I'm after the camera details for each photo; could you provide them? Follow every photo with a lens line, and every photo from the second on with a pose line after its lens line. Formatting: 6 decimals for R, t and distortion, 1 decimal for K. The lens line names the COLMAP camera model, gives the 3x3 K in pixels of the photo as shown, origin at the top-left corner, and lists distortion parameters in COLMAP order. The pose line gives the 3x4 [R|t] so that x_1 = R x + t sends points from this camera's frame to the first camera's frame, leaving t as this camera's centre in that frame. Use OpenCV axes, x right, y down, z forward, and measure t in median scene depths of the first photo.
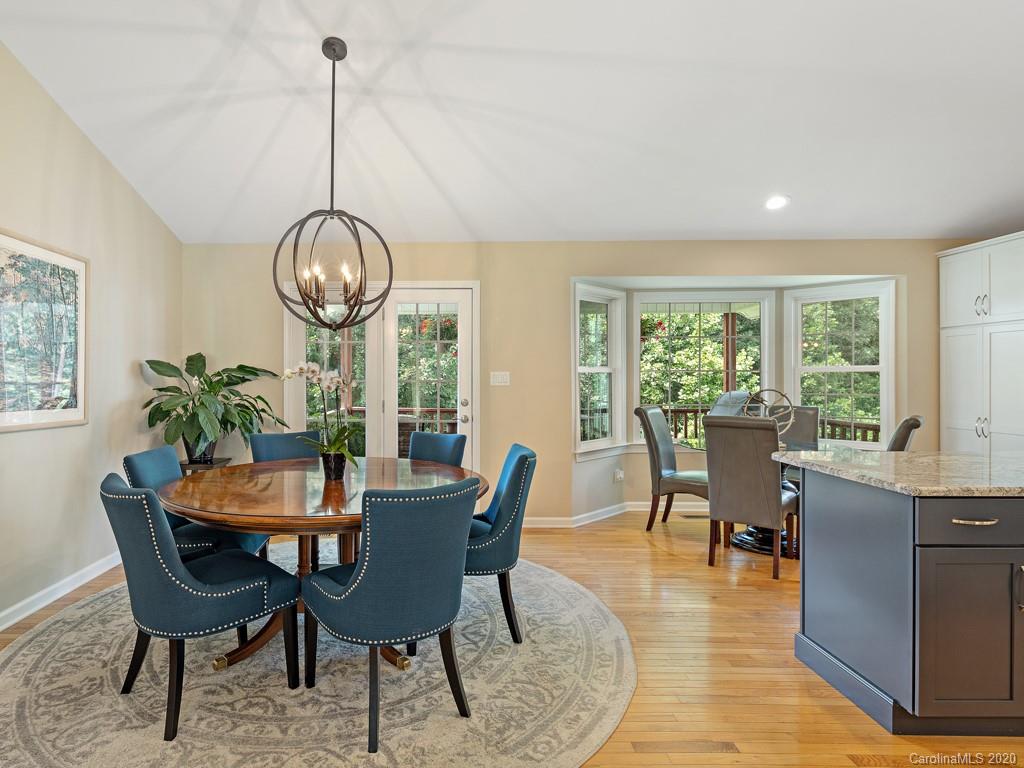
lens RADIAL K [[564.3, 0, 434.6], [0, 564.3, 366.5], [0, 0, 1]] dist [0.004935, -0.005931]
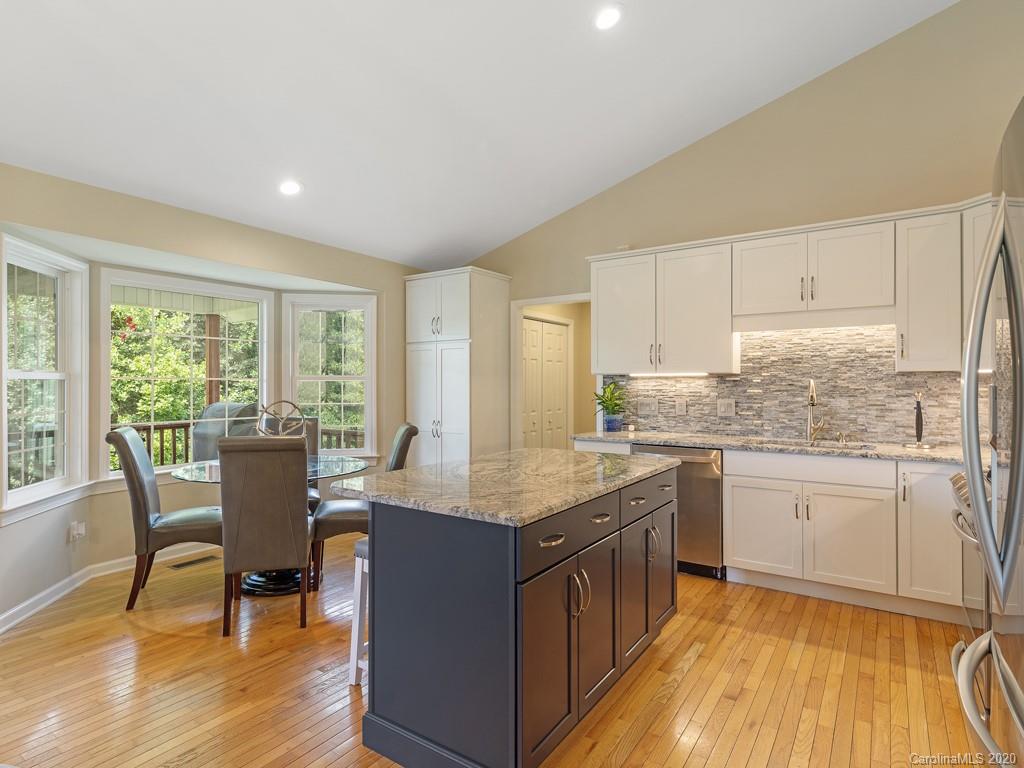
lens RADIAL K [[564.3, 0, 479.2], [0, 564.3, 380.5], [0, 0, 1]] dist [0.004935, -0.005931]
pose [[0.569494, 0.006889, 0.821967, 0.048579], [-0.014690, 0.999890, 0.001798, 0.003173], [-0.821864, -0.013099, 0.569533, 0.247113]]
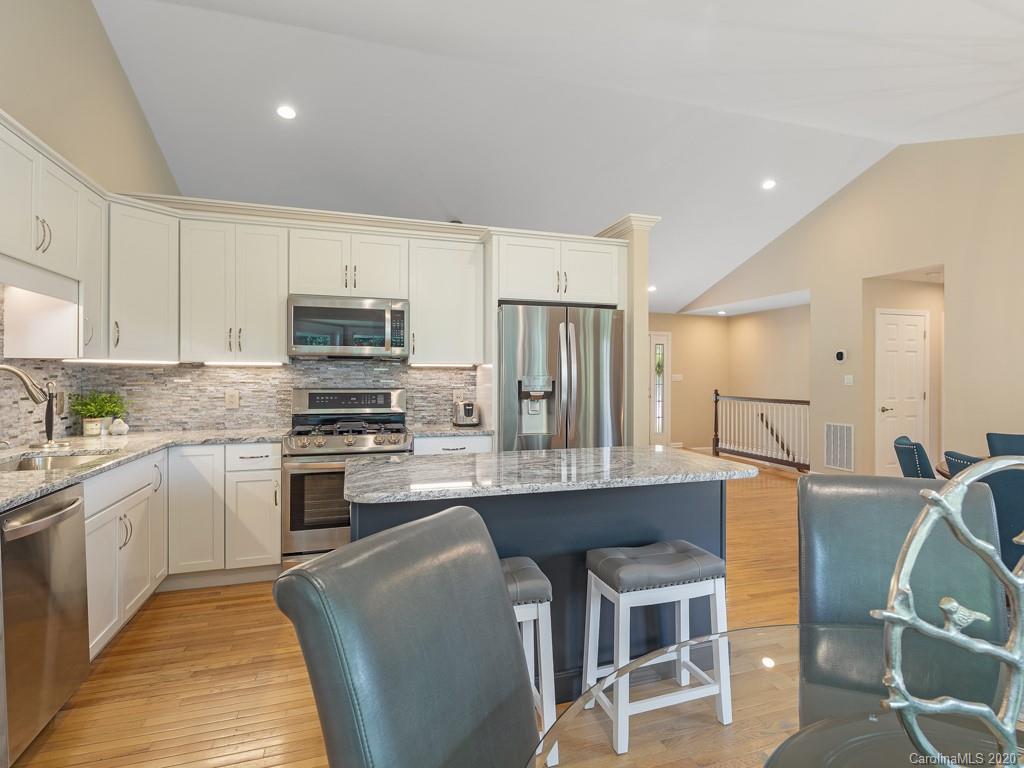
lens RADIAL K [[585.9, 0, 557.2], [0, 585.9, 377.9], [0, 0, 1]] dist [0.014791, 0.000141]
pose [[-0.930788, -0.002155, -0.365553, 0.739817], [0.003770, 0.999873, -0.015495, 0.019508], [0.365540, -0.015801, -0.930662, 1.074019]]
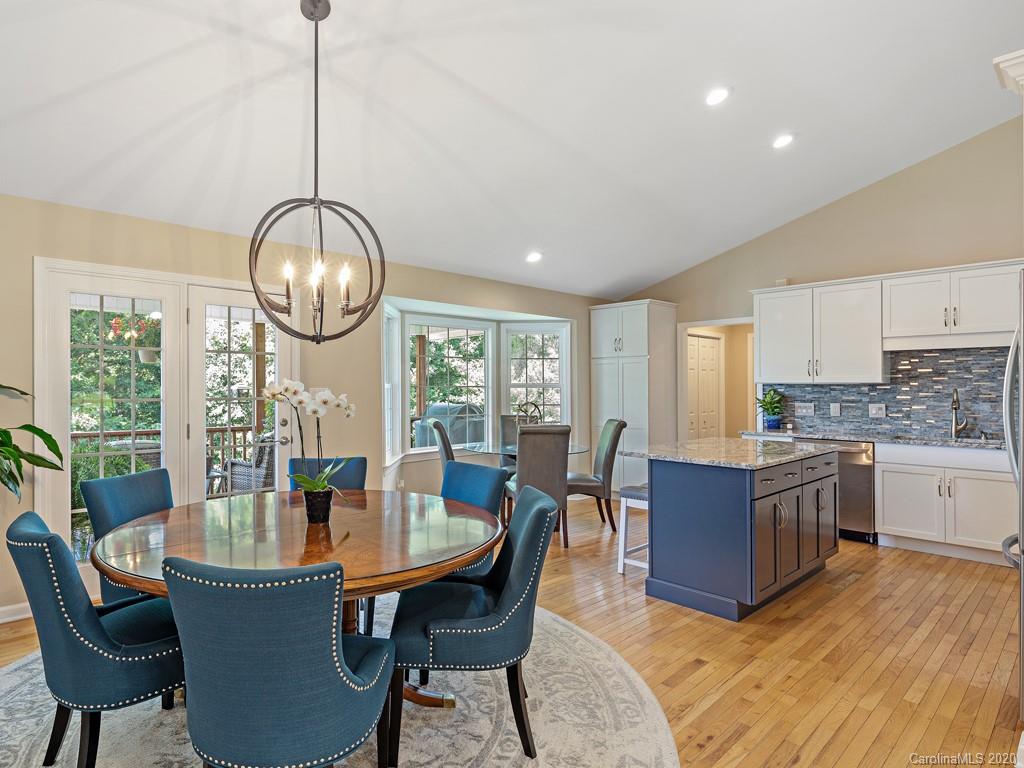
lens RADIAL K [[564.3, 0, 446.7], [0, 564.3, 380.0], [0, 0, 1]] dist [0.004935, -0.005931]
pose [[0.746154, 0.008313, 0.665721, -0.389615], [-0.012917, 0.999915, 0.001991, -0.010038], [-0.665648, -0.010085, 0.746198, 0.164820]]
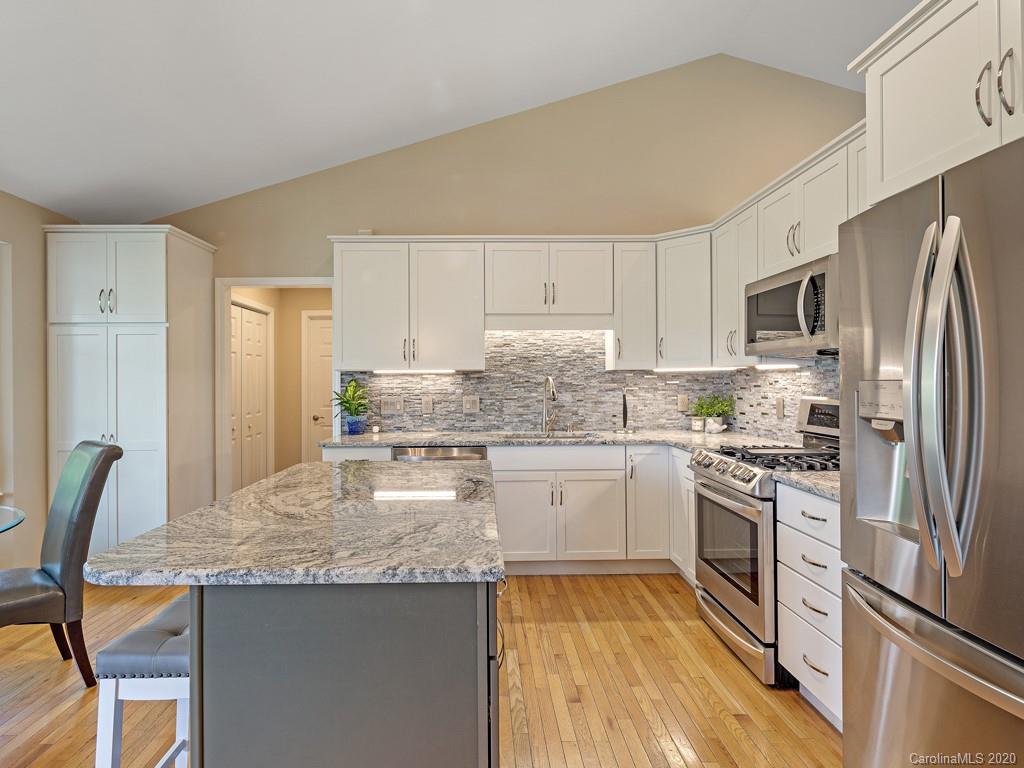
lens RADIAL K [[564.3, 0, 493.0], [0, 564.3, 377.7], [0, 0, 1]] dist [0.004935, -0.005931]
pose [[-0.041644, 0.007217, 0.999106, 0.102579], [-0.011638, 0.999903, -0.007708, 0.006125], [-0.999065, -0.011949, -0.041556, 0.452185]]
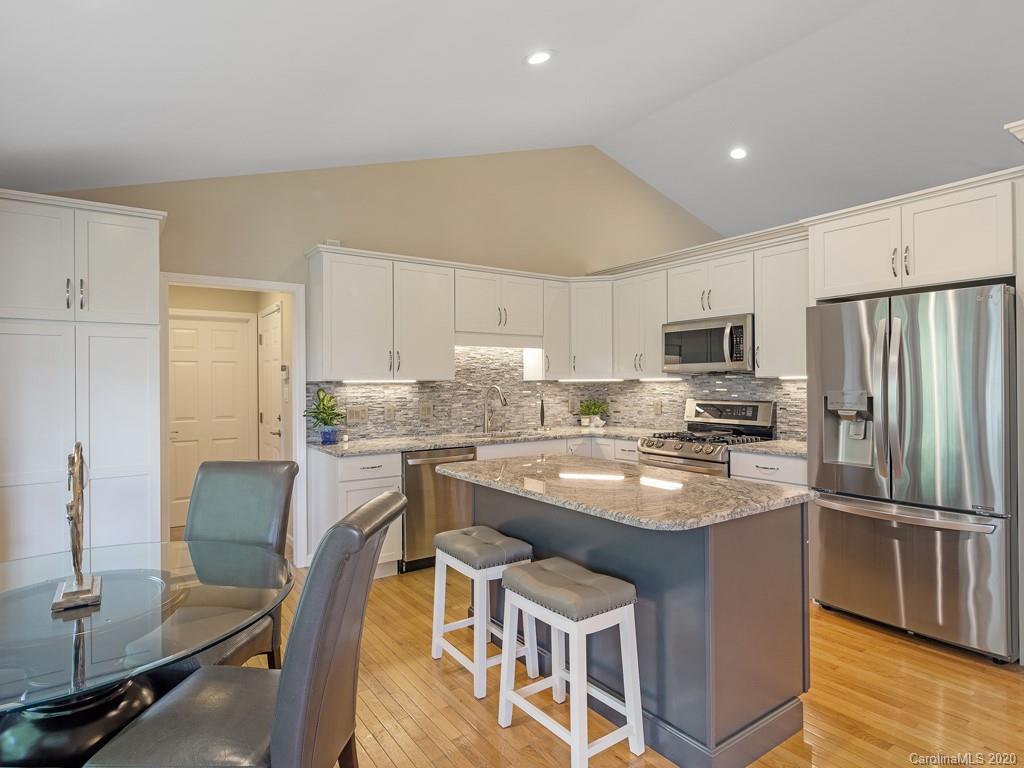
lens RADIAL K [[564.3, 0, 497.4], [0, 564.3, 382.2], [0, 0, 1]] dist [0.004935, -0.005931]
pose [[-0.581901, 0.006881, 0.813231, 0.122157], [-0.005727, 0.999905, -0.012558, 0.002821], [-0.813240, -0.011965, -0.581806, 0.967737]]
